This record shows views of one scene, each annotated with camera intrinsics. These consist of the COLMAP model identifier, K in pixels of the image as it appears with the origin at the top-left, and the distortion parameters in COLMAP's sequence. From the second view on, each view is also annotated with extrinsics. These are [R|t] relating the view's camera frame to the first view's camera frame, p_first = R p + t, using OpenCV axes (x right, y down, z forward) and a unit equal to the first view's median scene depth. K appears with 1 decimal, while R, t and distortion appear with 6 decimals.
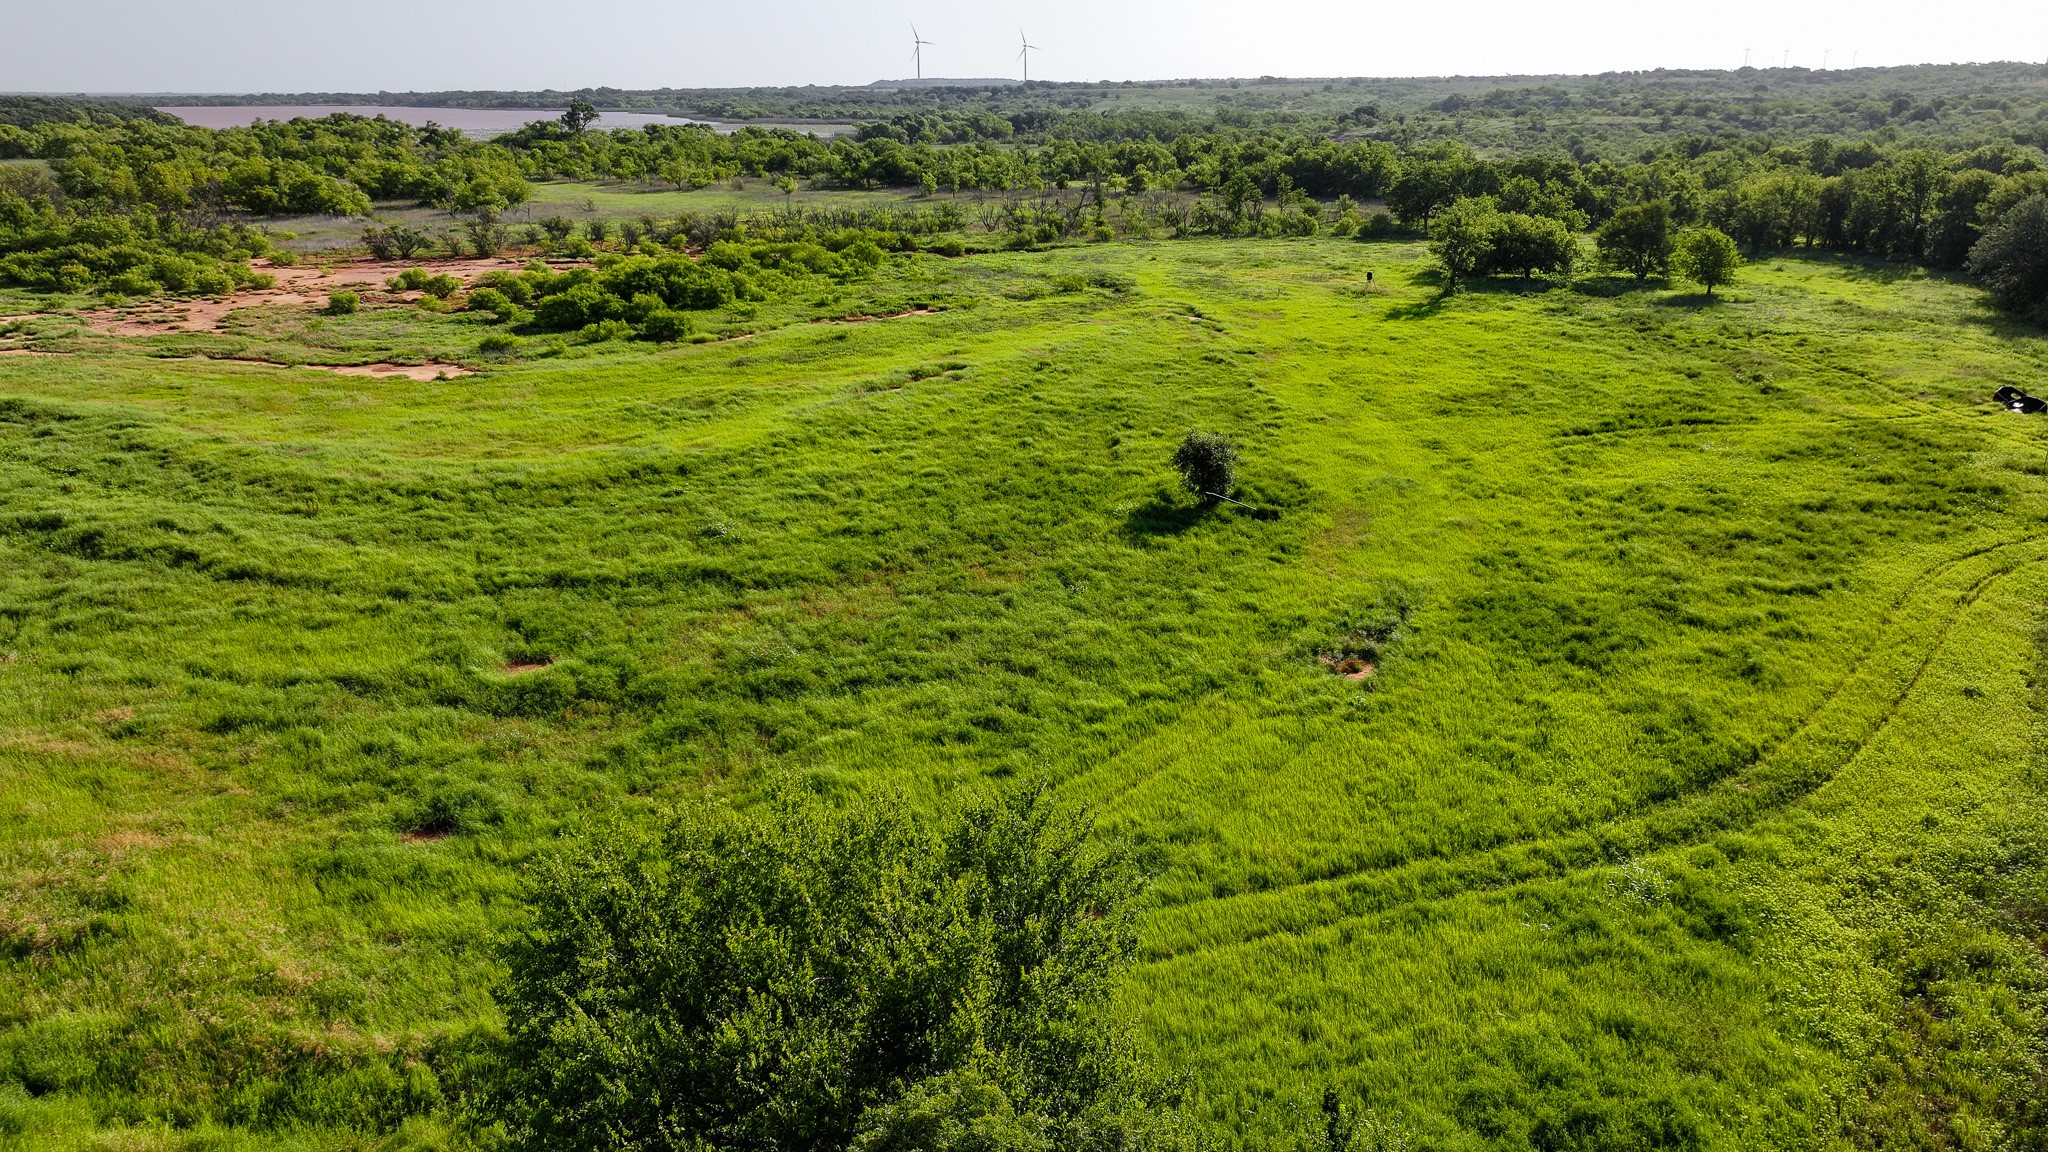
lens RADIAL K [[1432.1, 0, 1027.6], [0, 1432.1, 572.3], [0, 0, 1]] dist [0.004986, 0.002912]
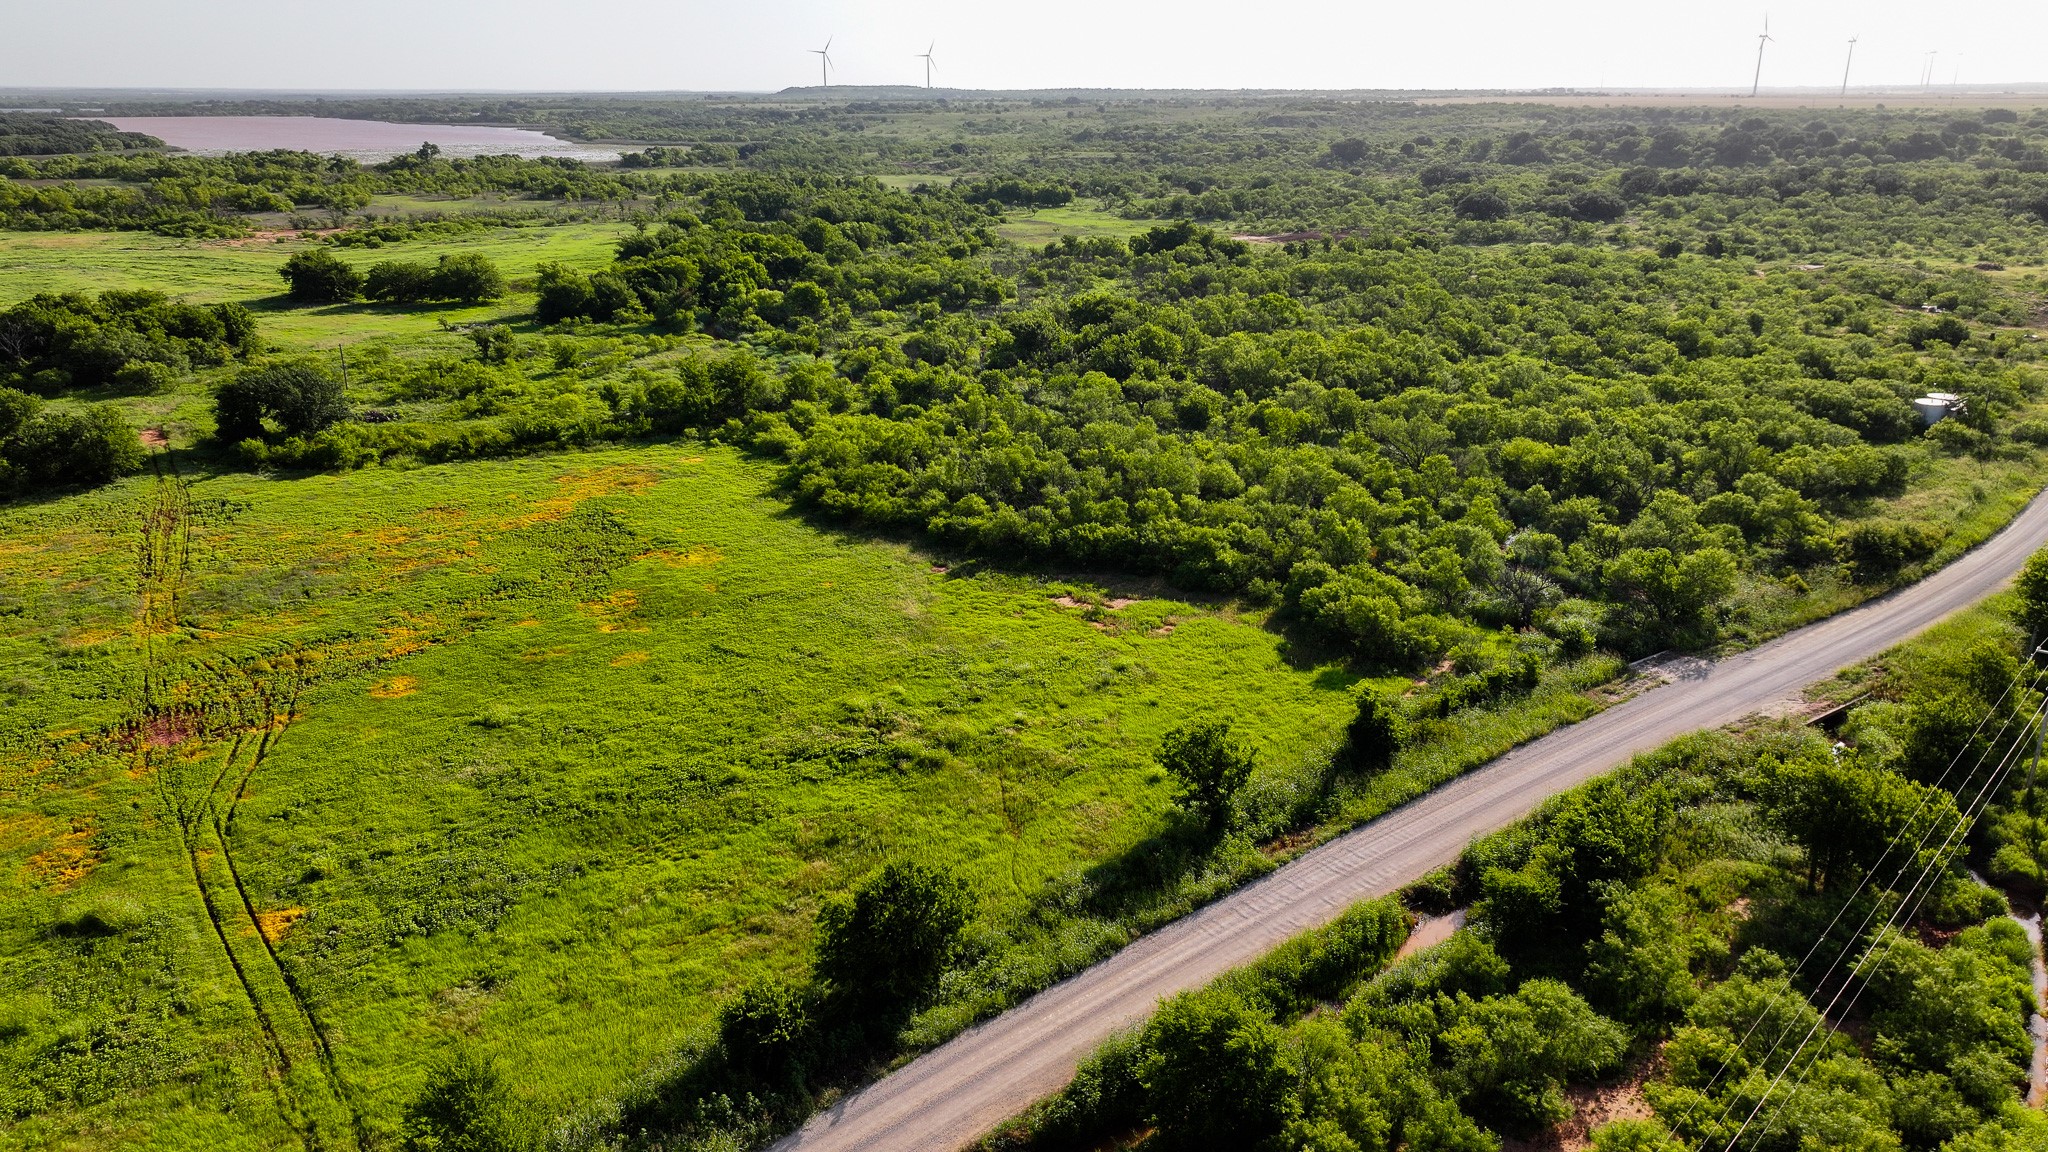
lens RADIAL K [[1432.1, 0, 1020.5], [0, 1432.1, 582.1], [0, 0, 1]] dist [0.004986, 0.002912]
pose [[0.999632, -0.004497, 0.026766, 0.889750], [0.004299, 0.999963, 0.007444, 0.459894], [-0.026798, -0.007326, 0.999614, -1.847295]]
